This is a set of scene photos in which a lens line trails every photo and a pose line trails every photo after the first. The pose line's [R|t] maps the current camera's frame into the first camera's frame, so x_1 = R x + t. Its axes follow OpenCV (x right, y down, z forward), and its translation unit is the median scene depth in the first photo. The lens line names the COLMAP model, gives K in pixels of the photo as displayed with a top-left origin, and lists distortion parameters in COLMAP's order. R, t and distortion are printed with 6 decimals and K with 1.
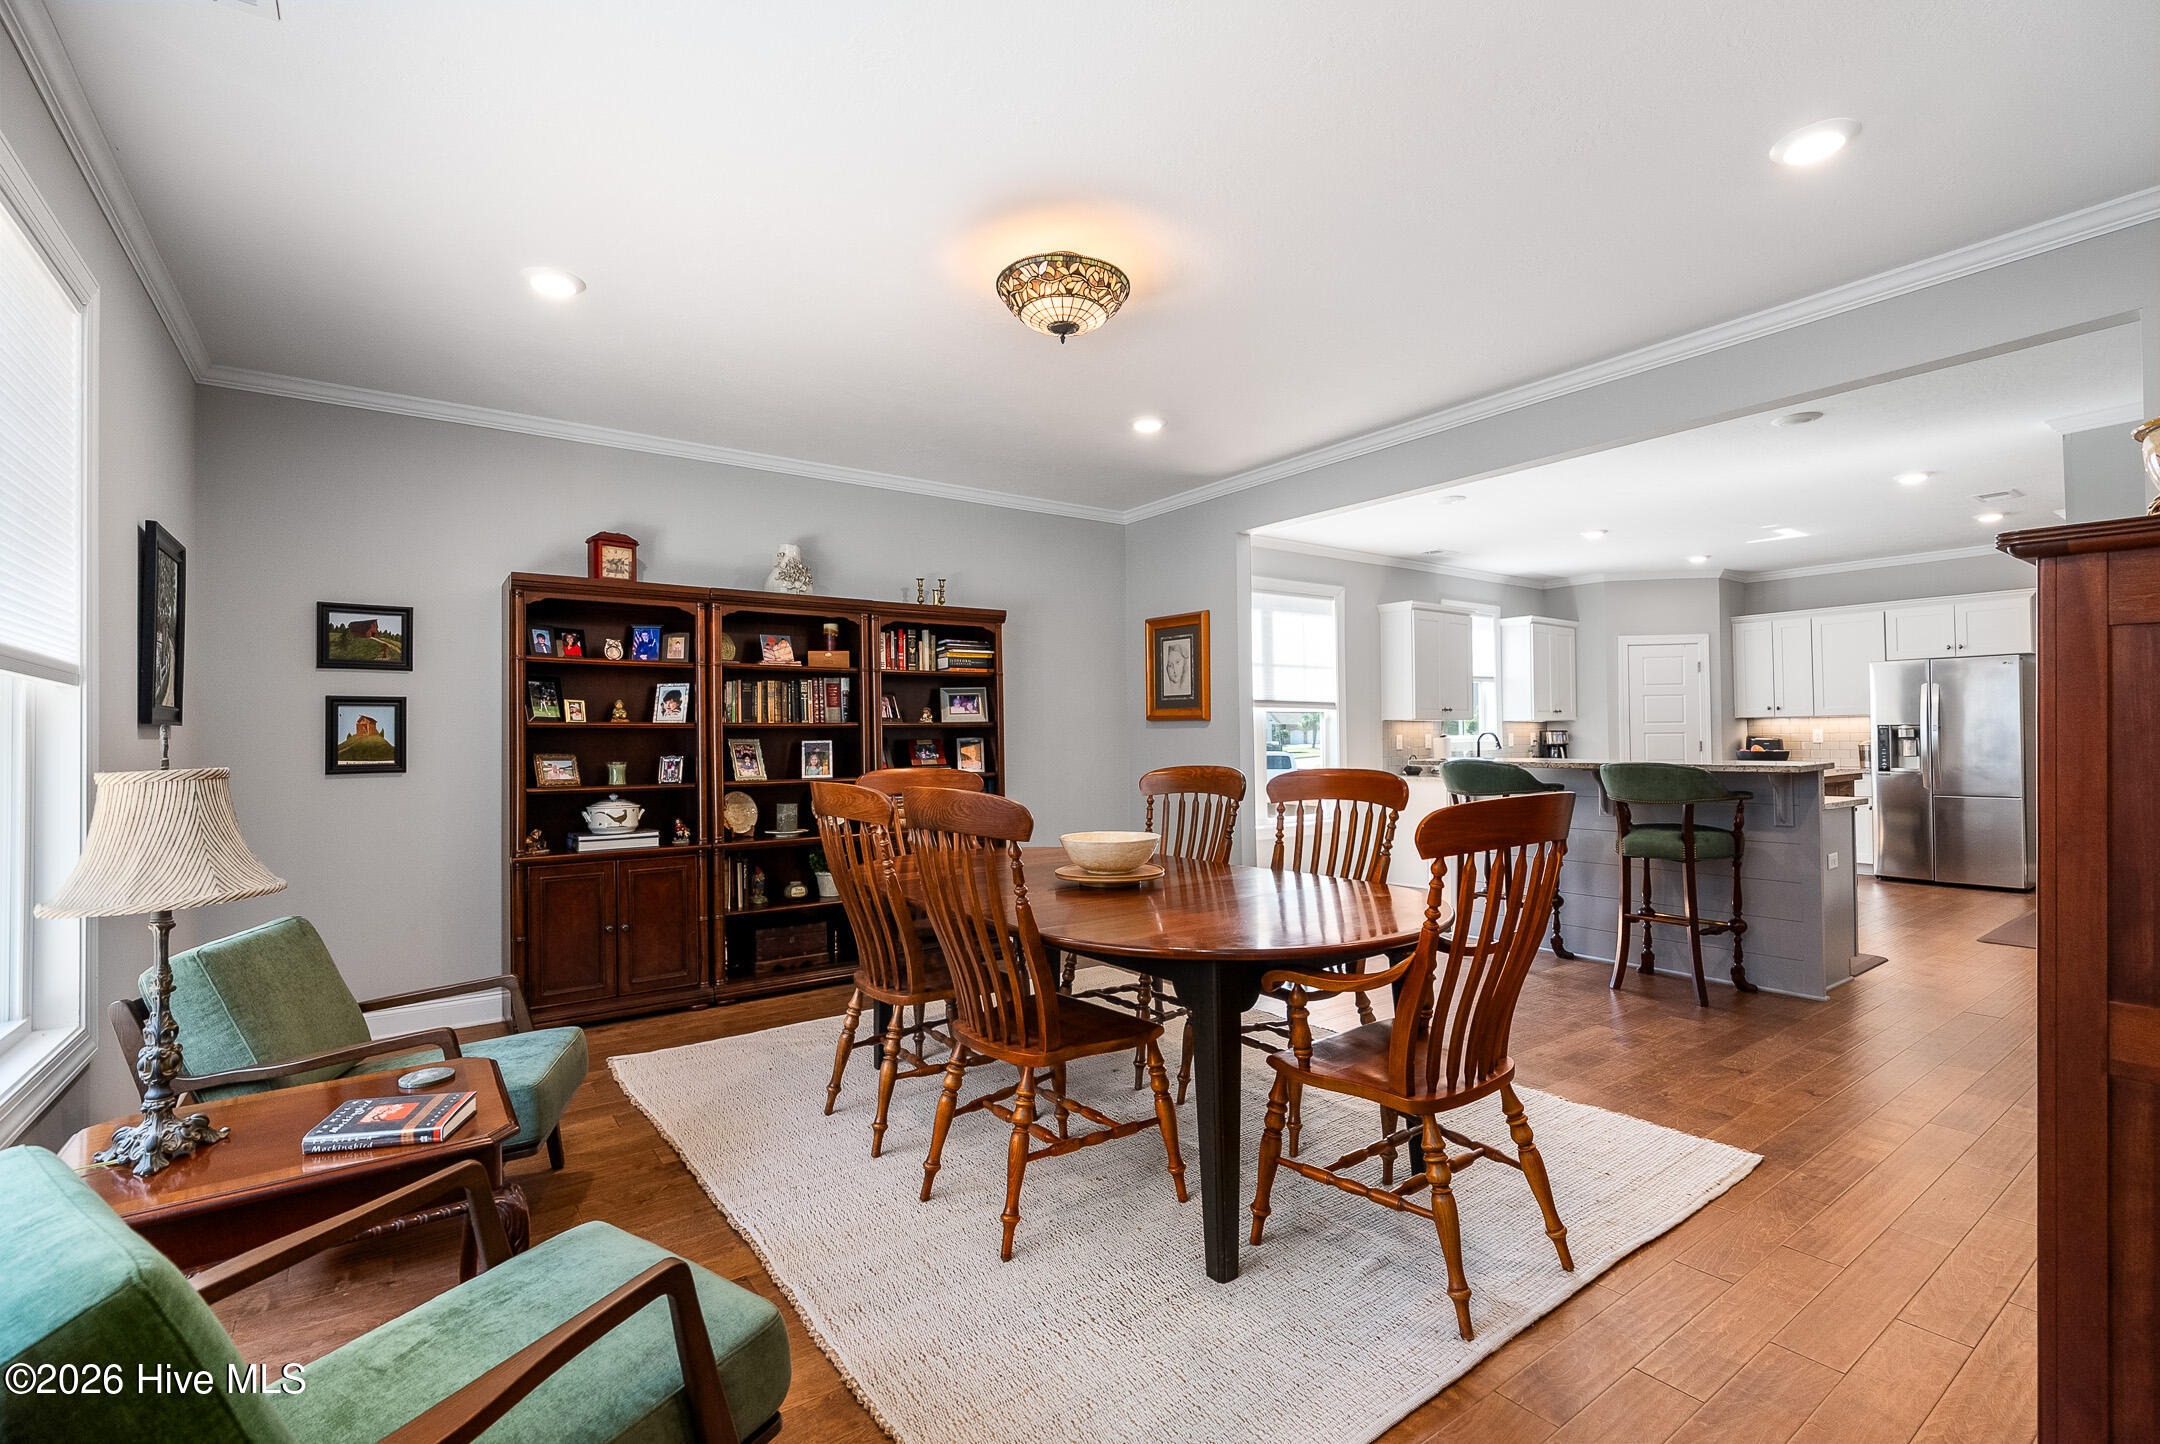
lens RADIAL K [[980.4, 0, 1078.0], [0, 980.4, 723.7], [0, 0, 1]] dist [-0.003796, -0.000331]
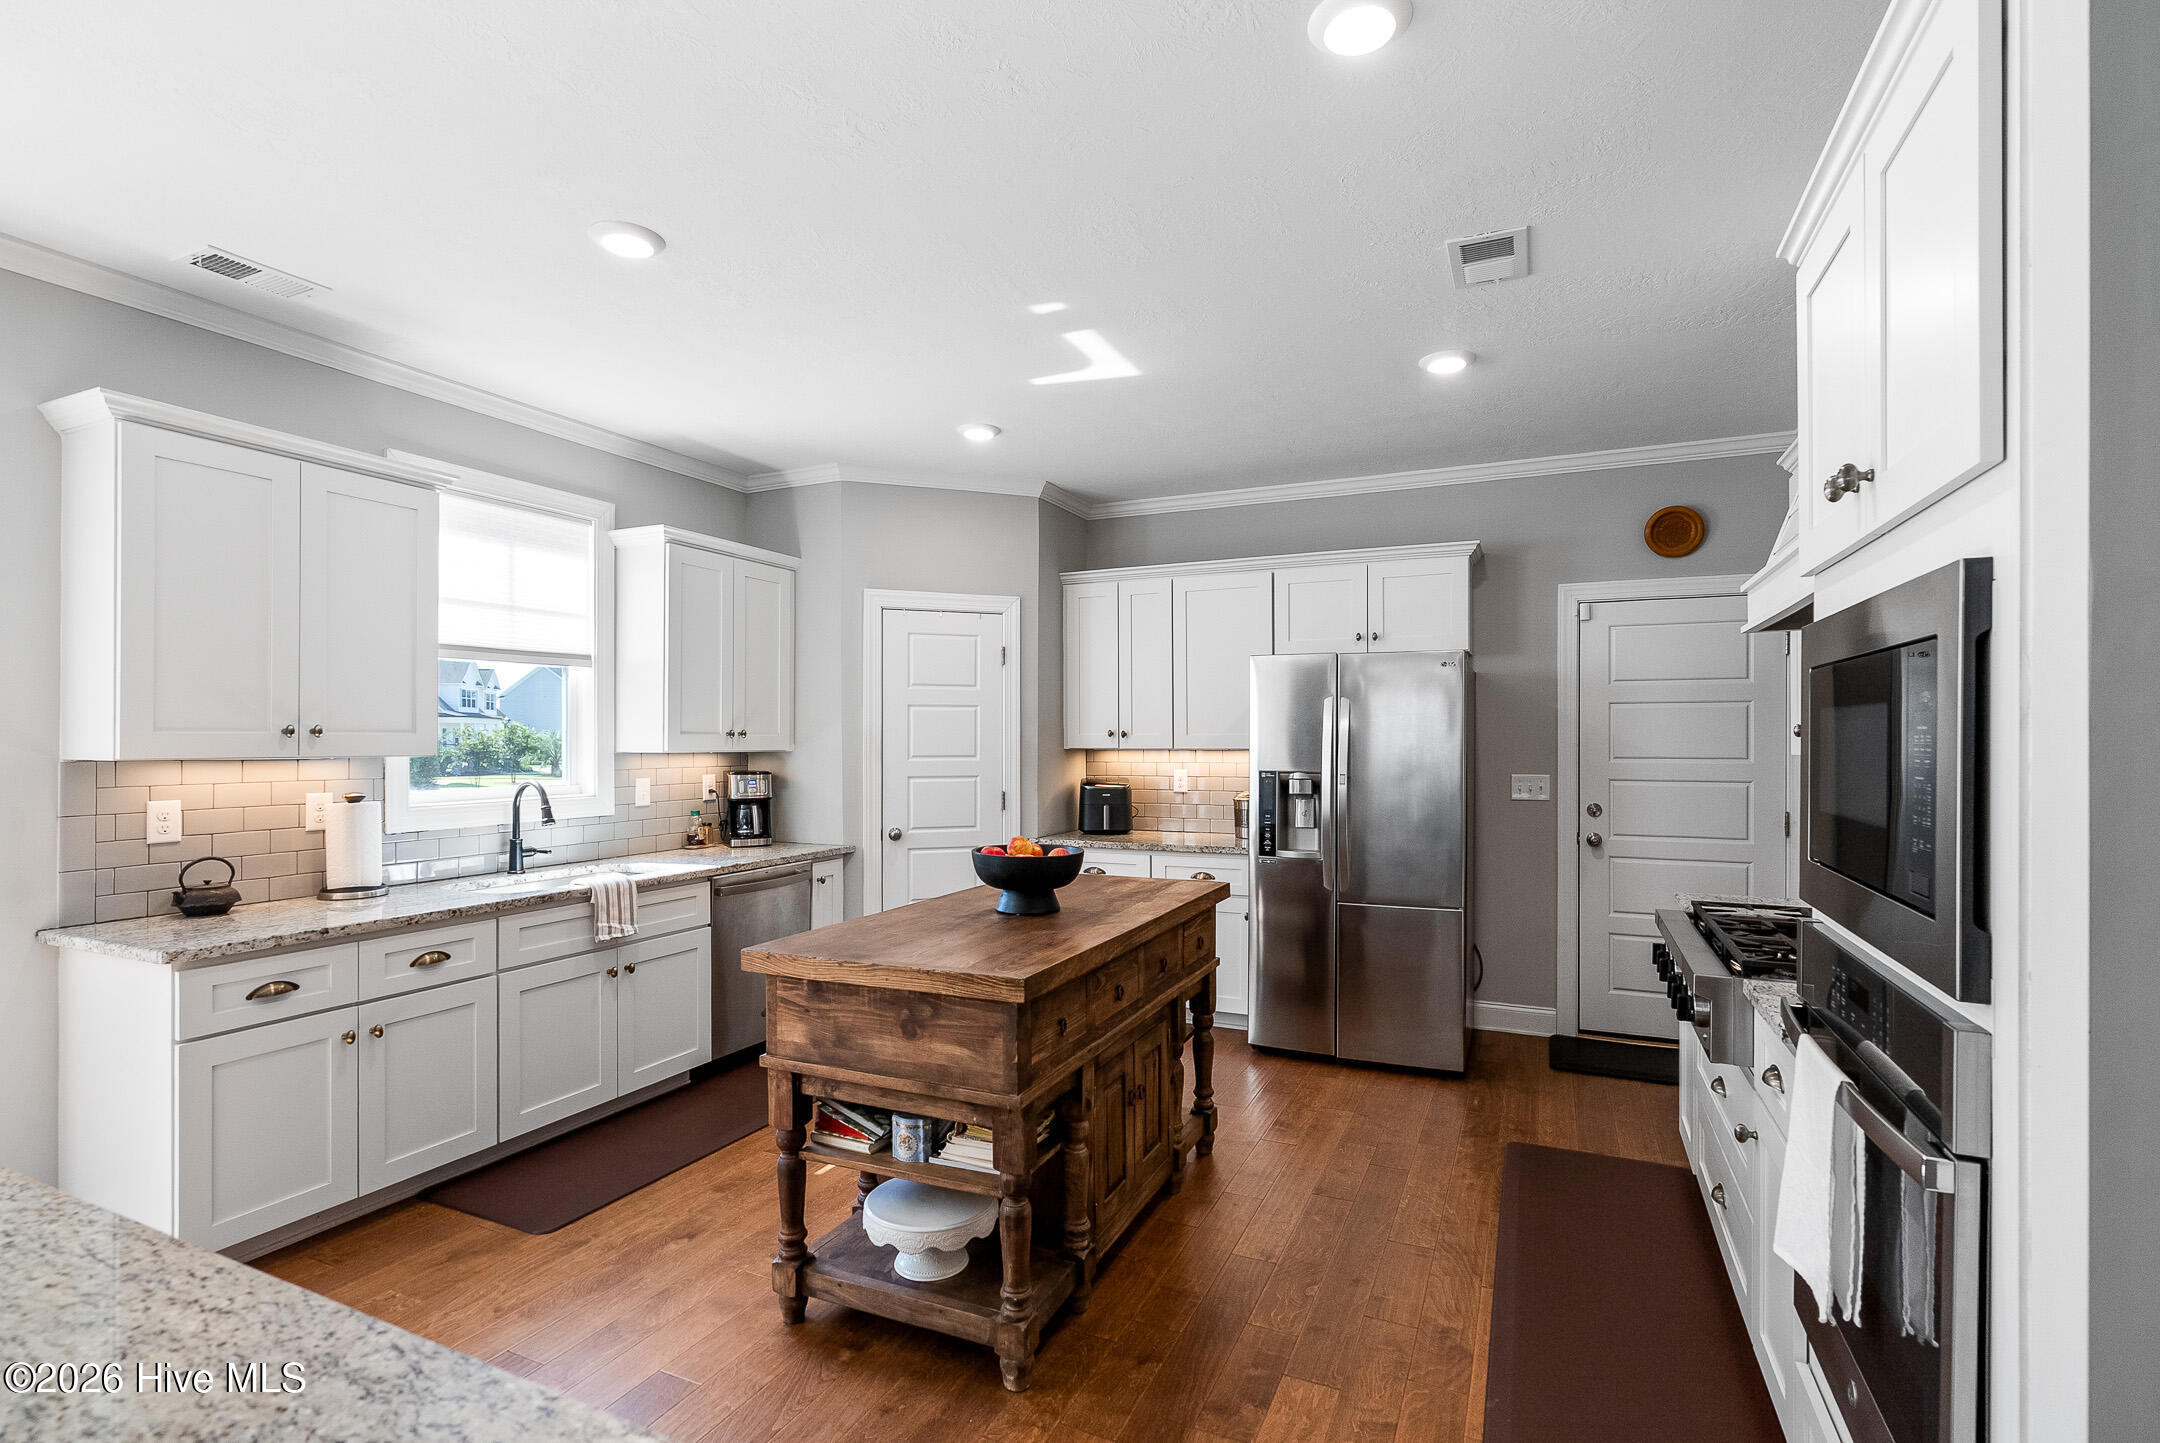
lens RADIAL K [[980.4, 0, 1091.3], [0, 980.4, 734.4], [0, 0, 1]] dist [-0.003796, -0.000331]
pose [[0.873318, 0.011963, 0.487004, 0.438592], [-0.015733, 0.999870, 0.003652, -0.018115], [-0.486897, -0.010852, 0.873392, 0.530877]]
